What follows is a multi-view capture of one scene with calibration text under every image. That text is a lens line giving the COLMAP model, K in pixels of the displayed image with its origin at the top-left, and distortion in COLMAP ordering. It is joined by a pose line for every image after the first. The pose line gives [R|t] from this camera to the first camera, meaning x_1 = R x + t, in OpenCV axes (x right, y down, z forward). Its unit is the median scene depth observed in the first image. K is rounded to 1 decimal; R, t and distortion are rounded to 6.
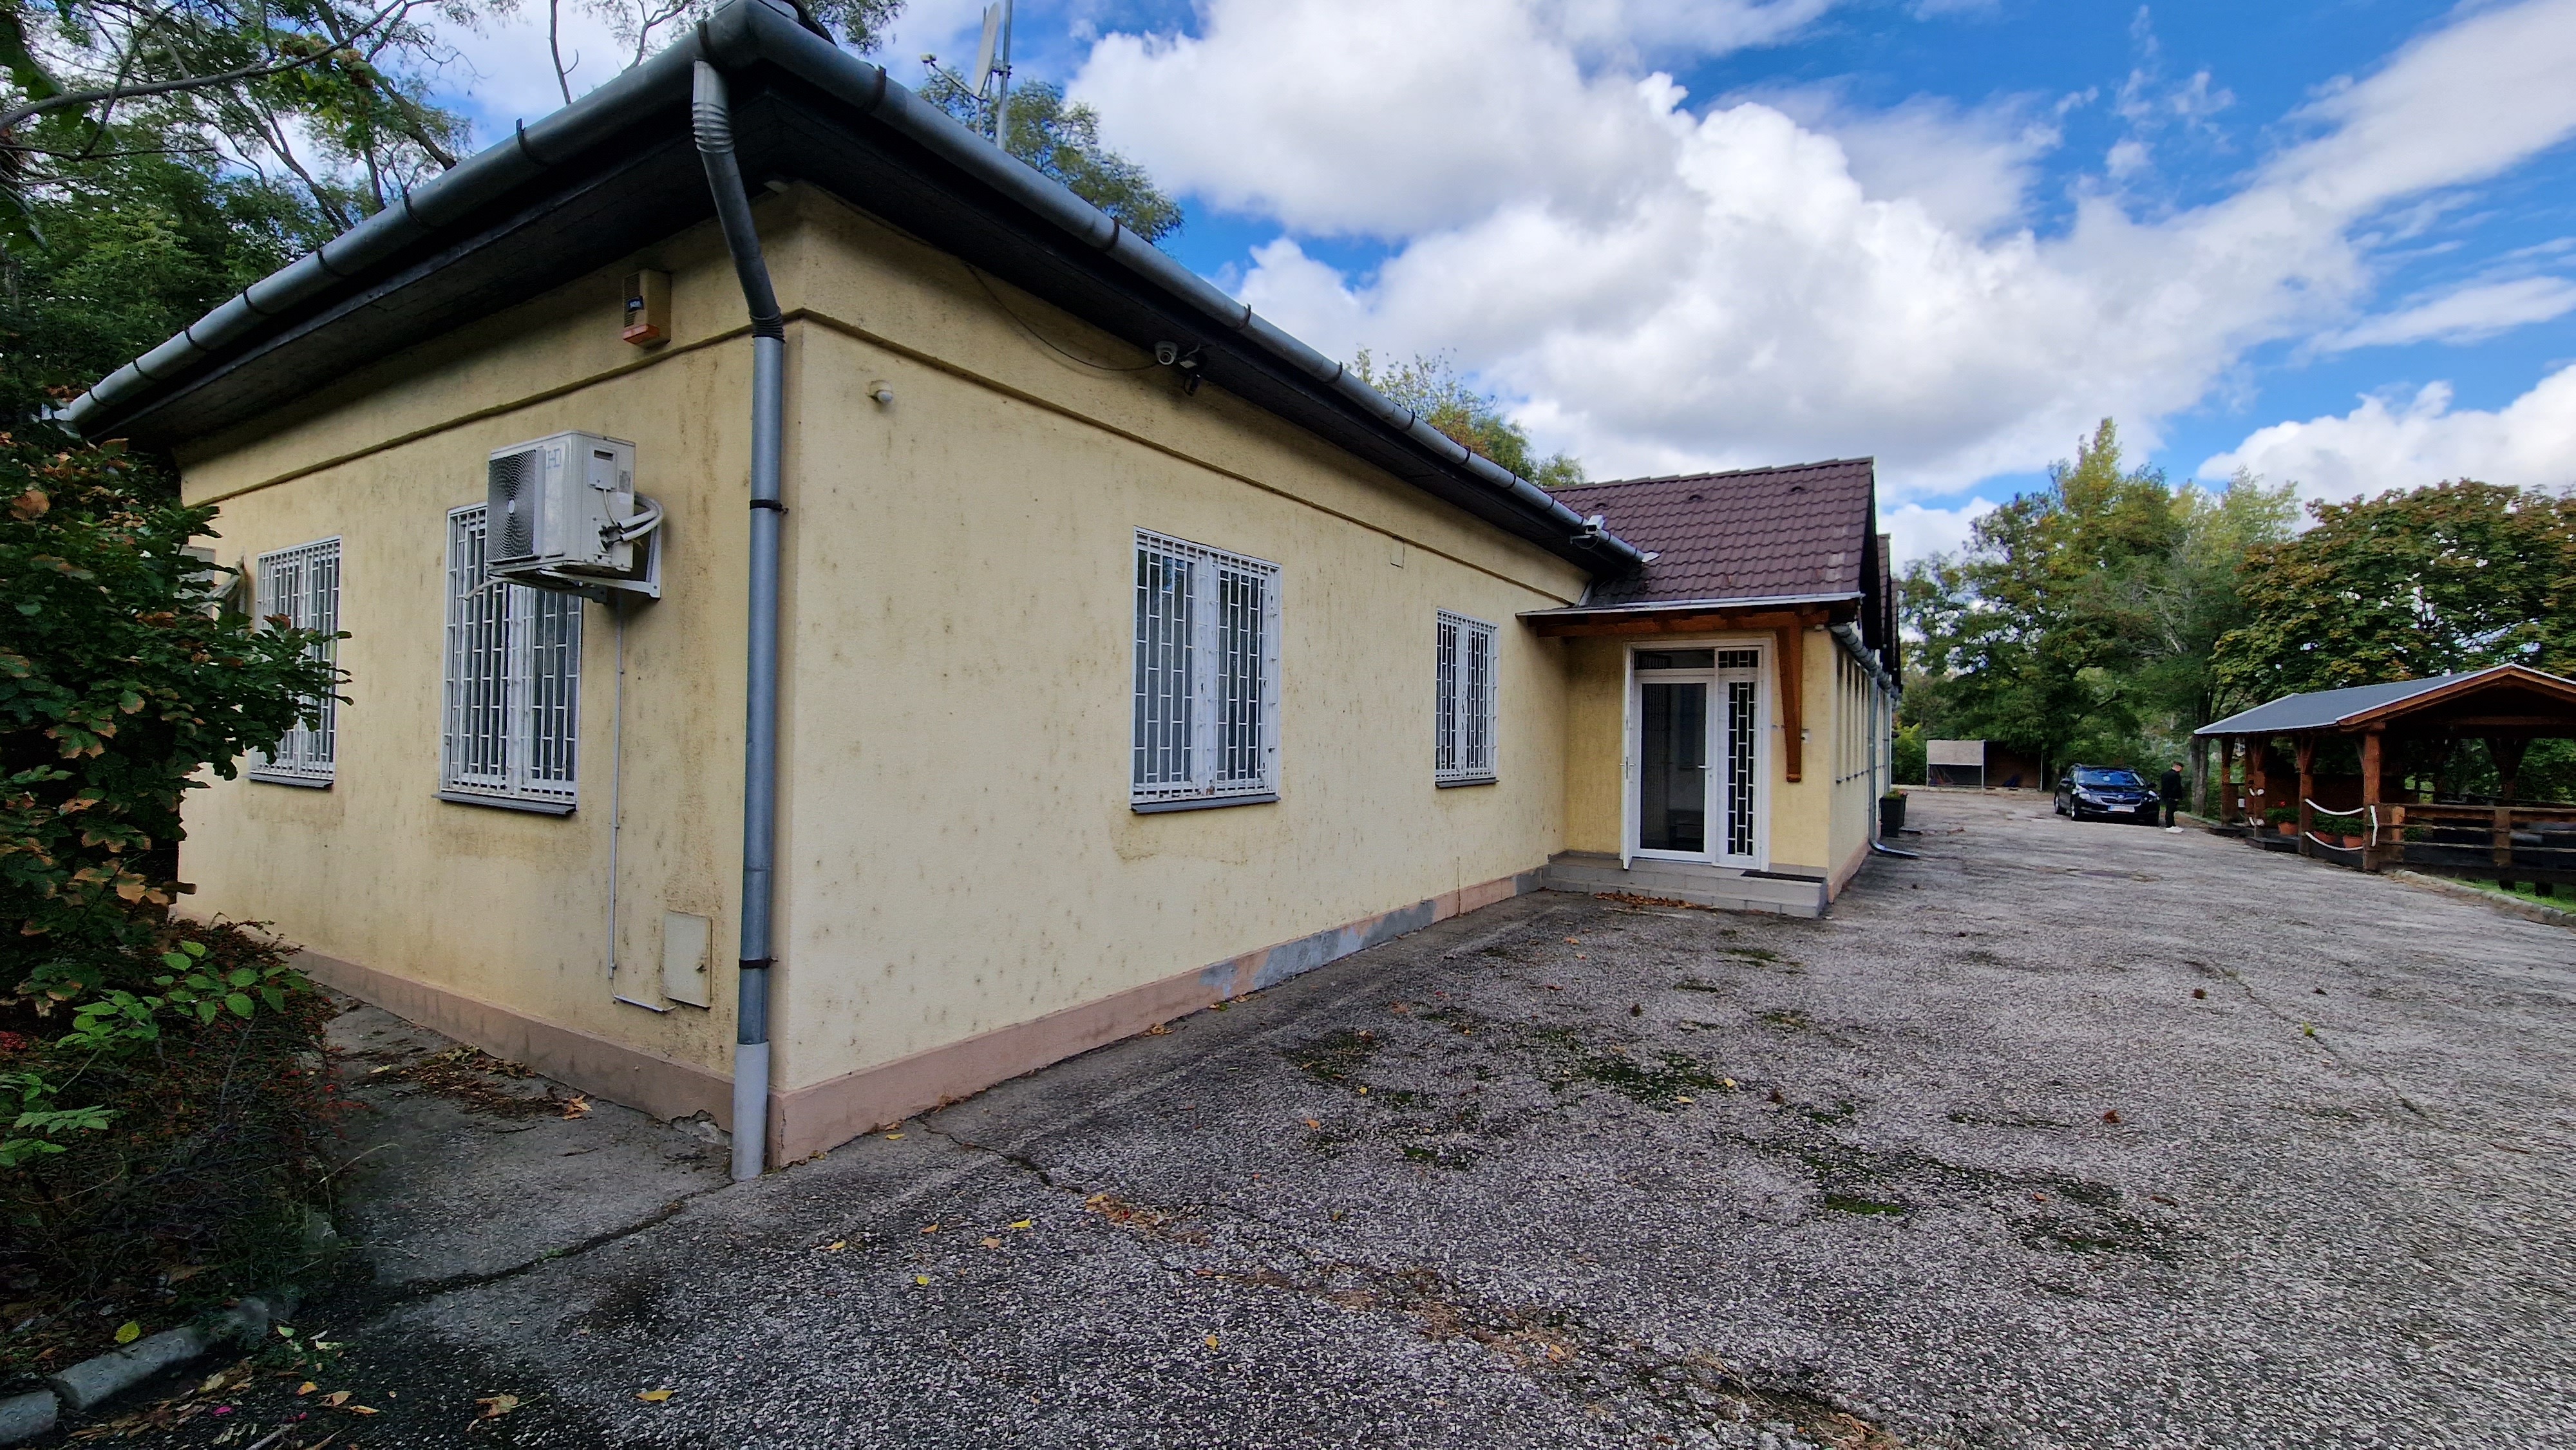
lens RADIAL K [[1056.8, 0, 1259.0], [0, 1056.8, 715.3], [0, 0, 1]] dist [-0.010000, -0.000276]
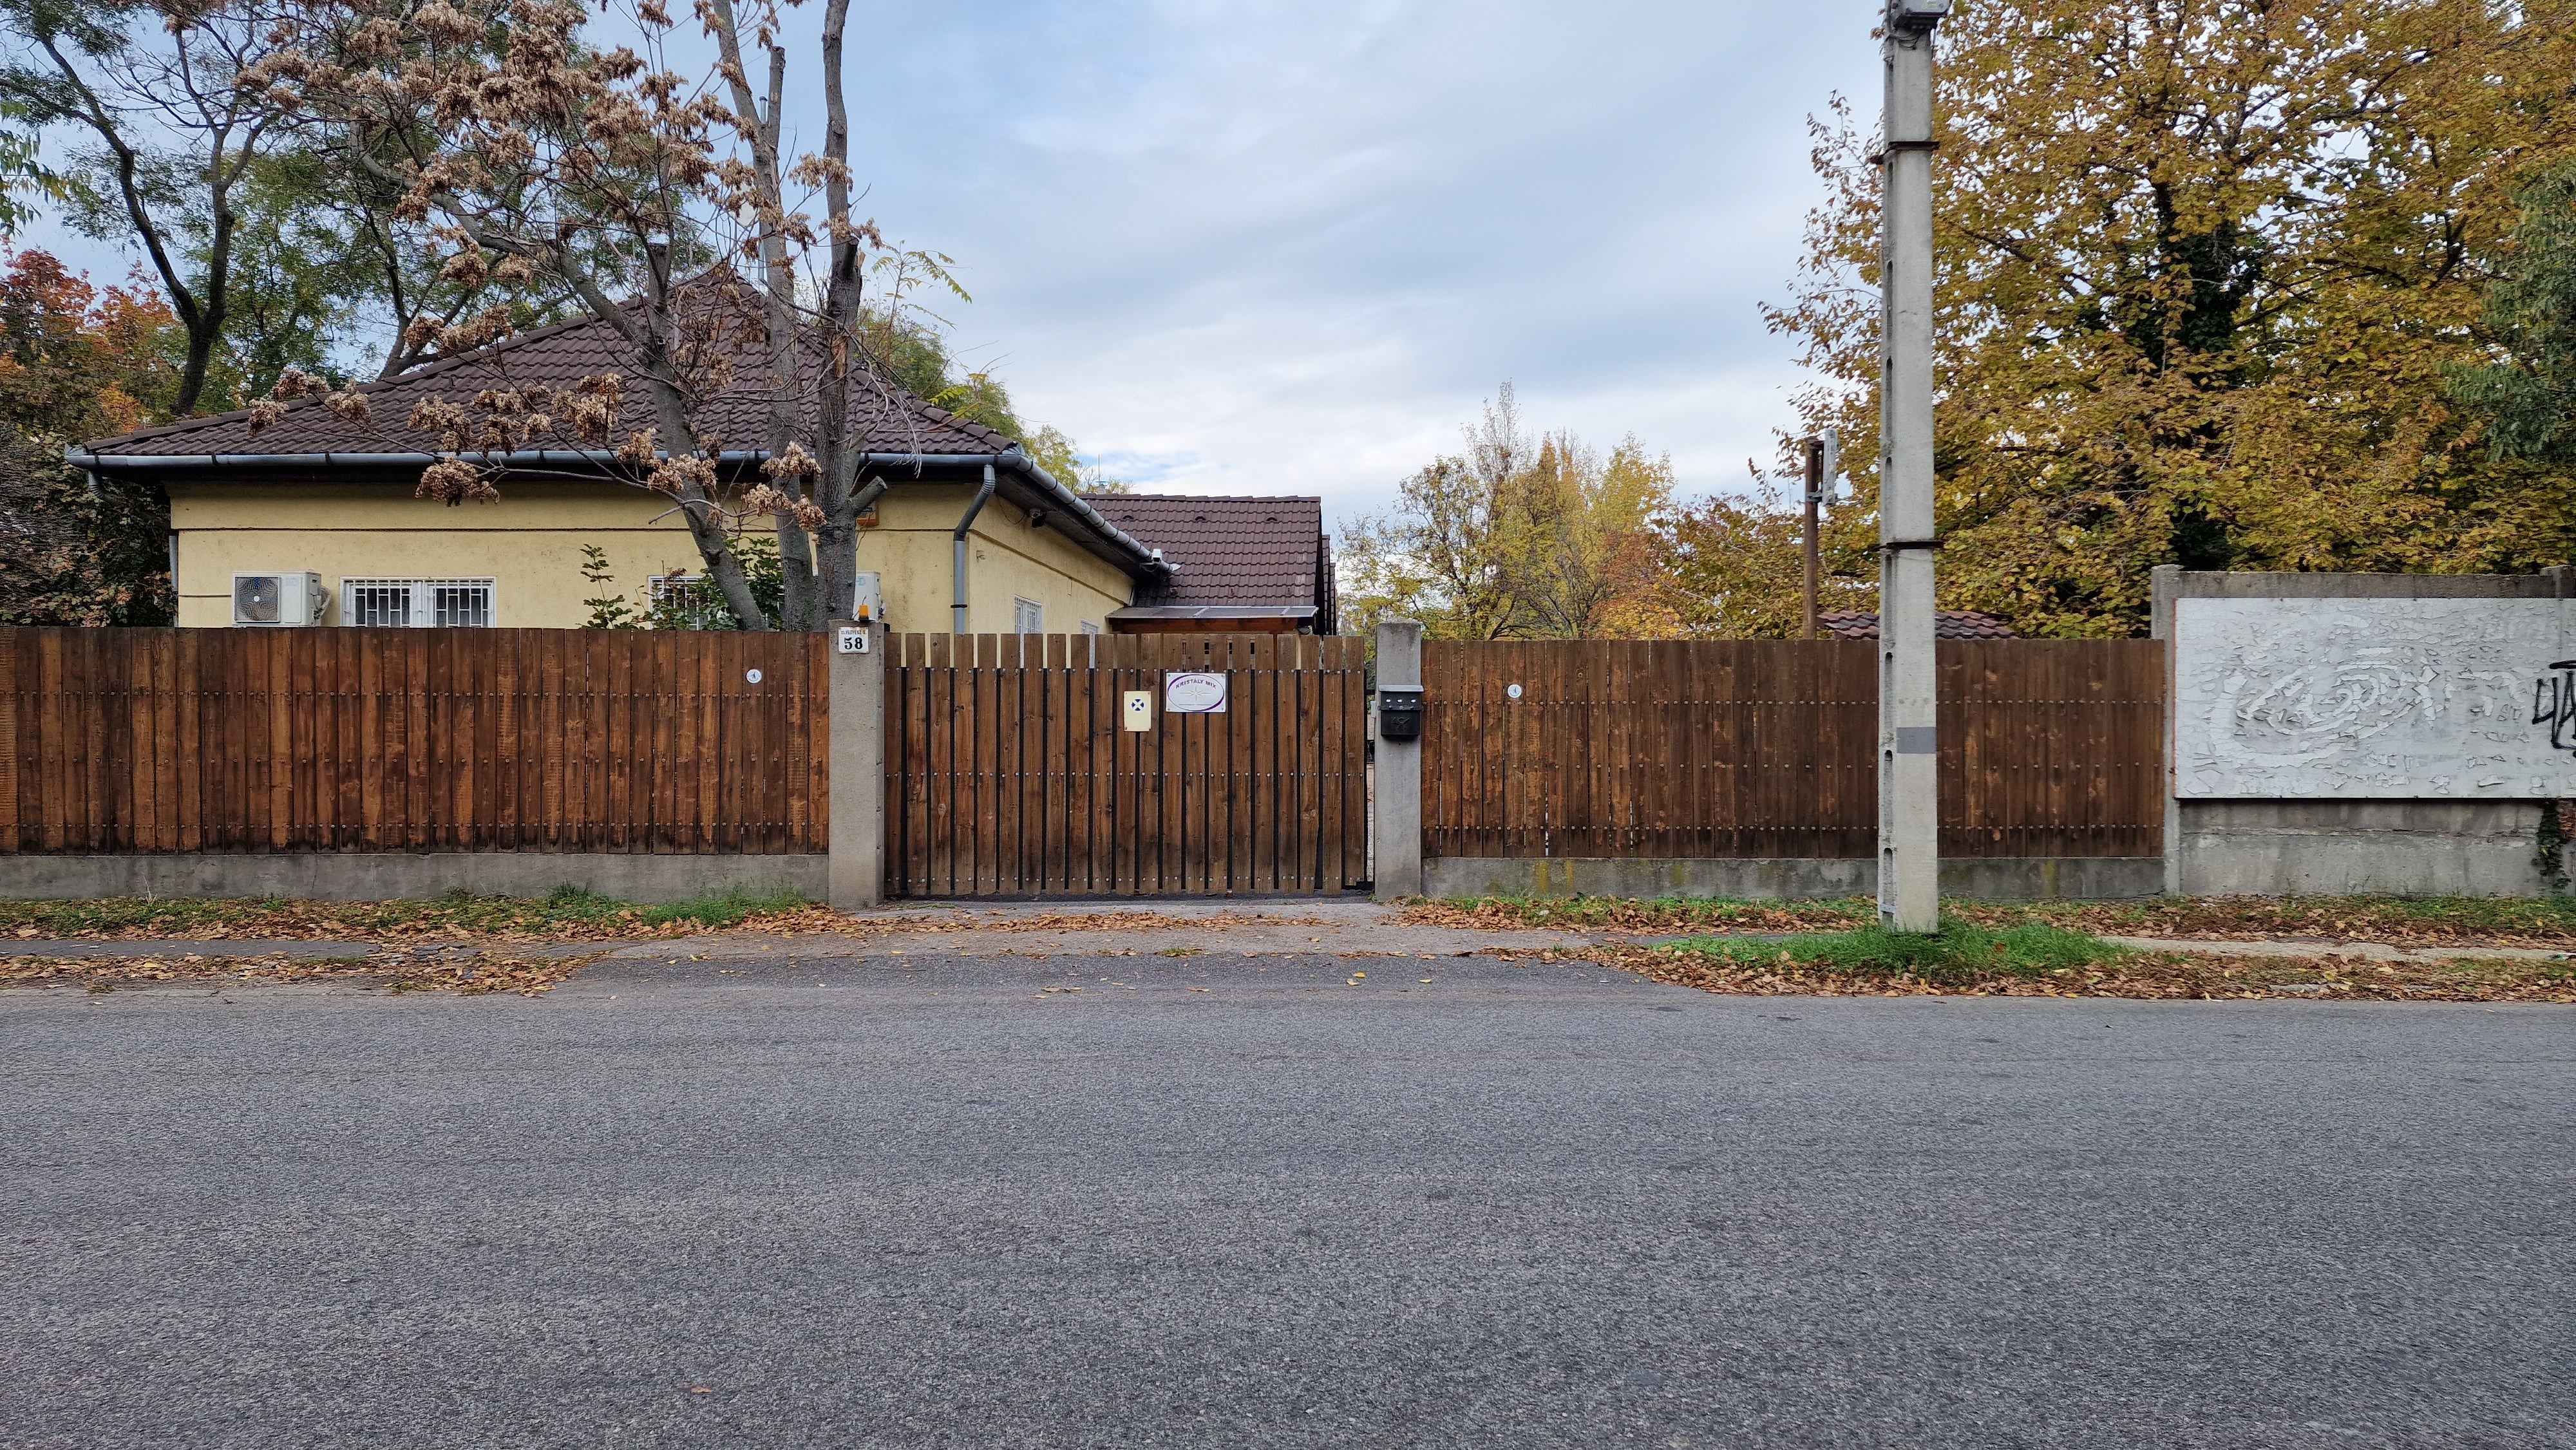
lens RADIAL K [[1776.2, 0, 1288.0], [0, 1776.2, 725.0], [0, 0, 1]] dist [0.138792, -0.176331]
pose [[0.867308, -0.017256, 0.497473, -0.473775], [0.008078, 0.999755, 0.020595, 0.001285], [-0.497707, -0.013844, 0.867235, -0.769756]]
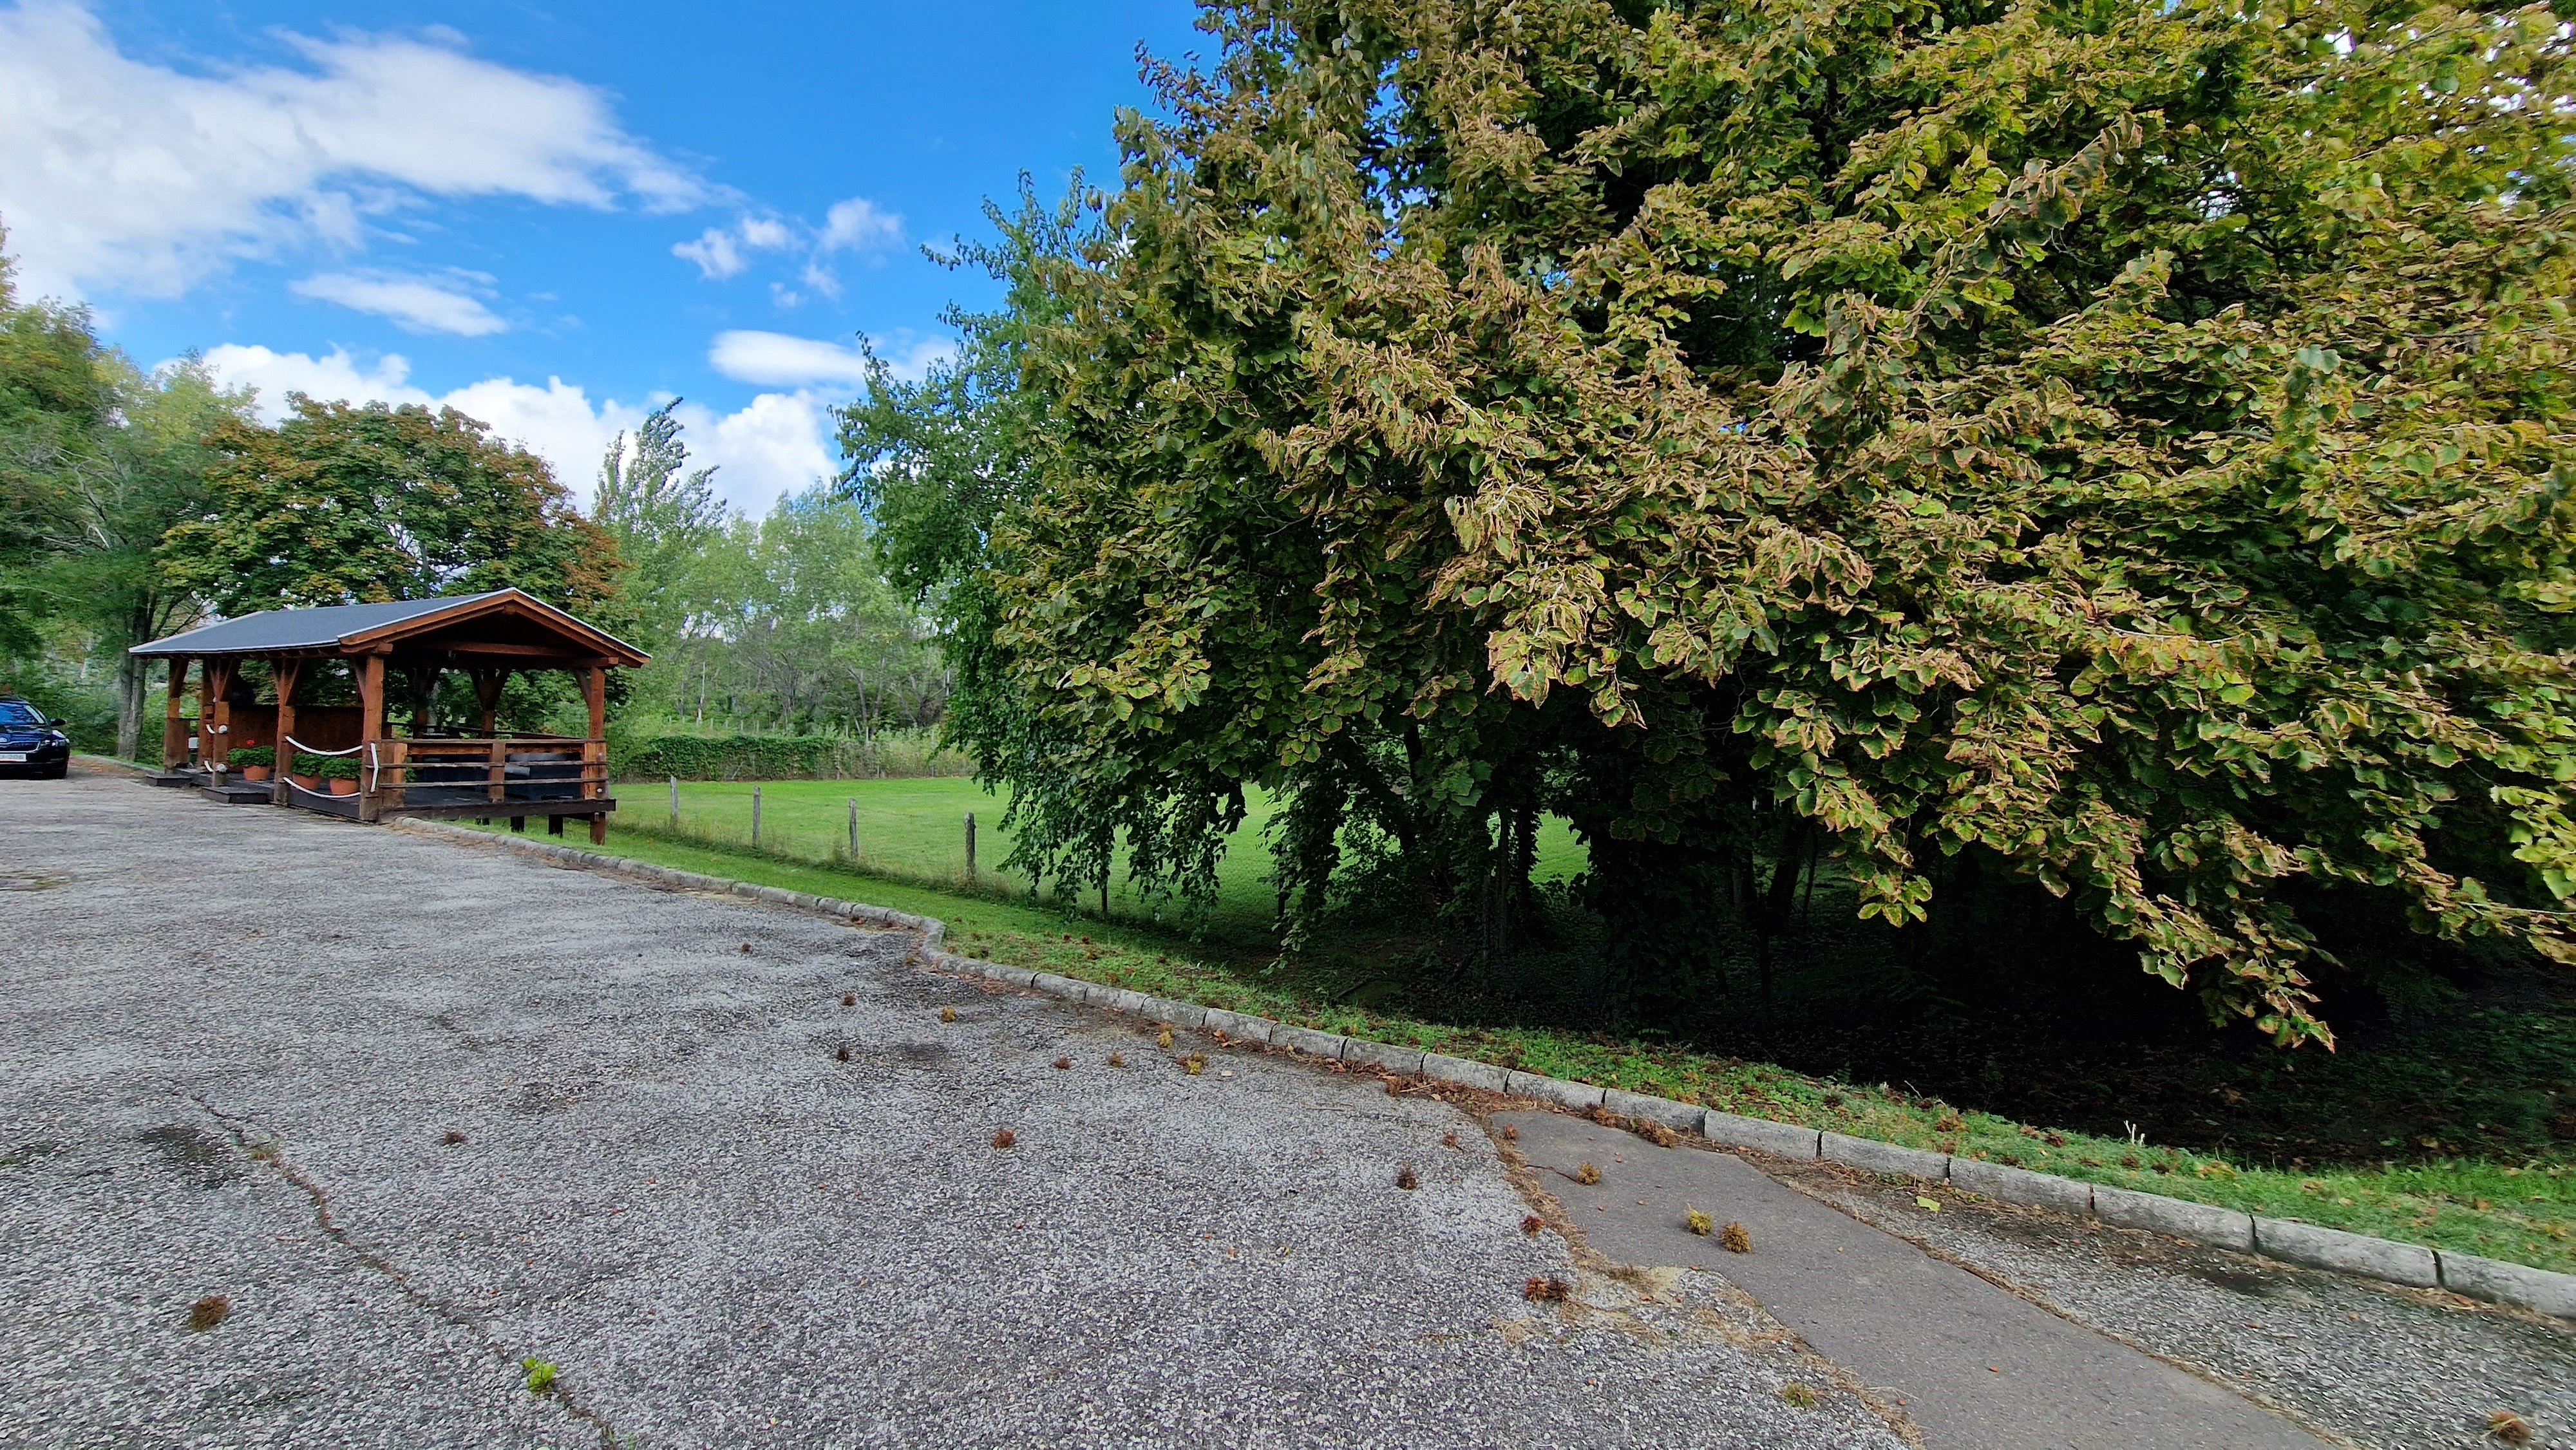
lens RADIAL K [[1073.4, 0, 1282.5], [0, 1073.4, 710.2], [0, 0, 1]] dist [-0.012087, 0.007791]
pose [[0.013249, -0.008308, 0.999878, 0.201235], [-0.050824, 0.998667, 0.008972, 0.014312], [-0.998620, -0.050937, 0.012809, 0.238775]]
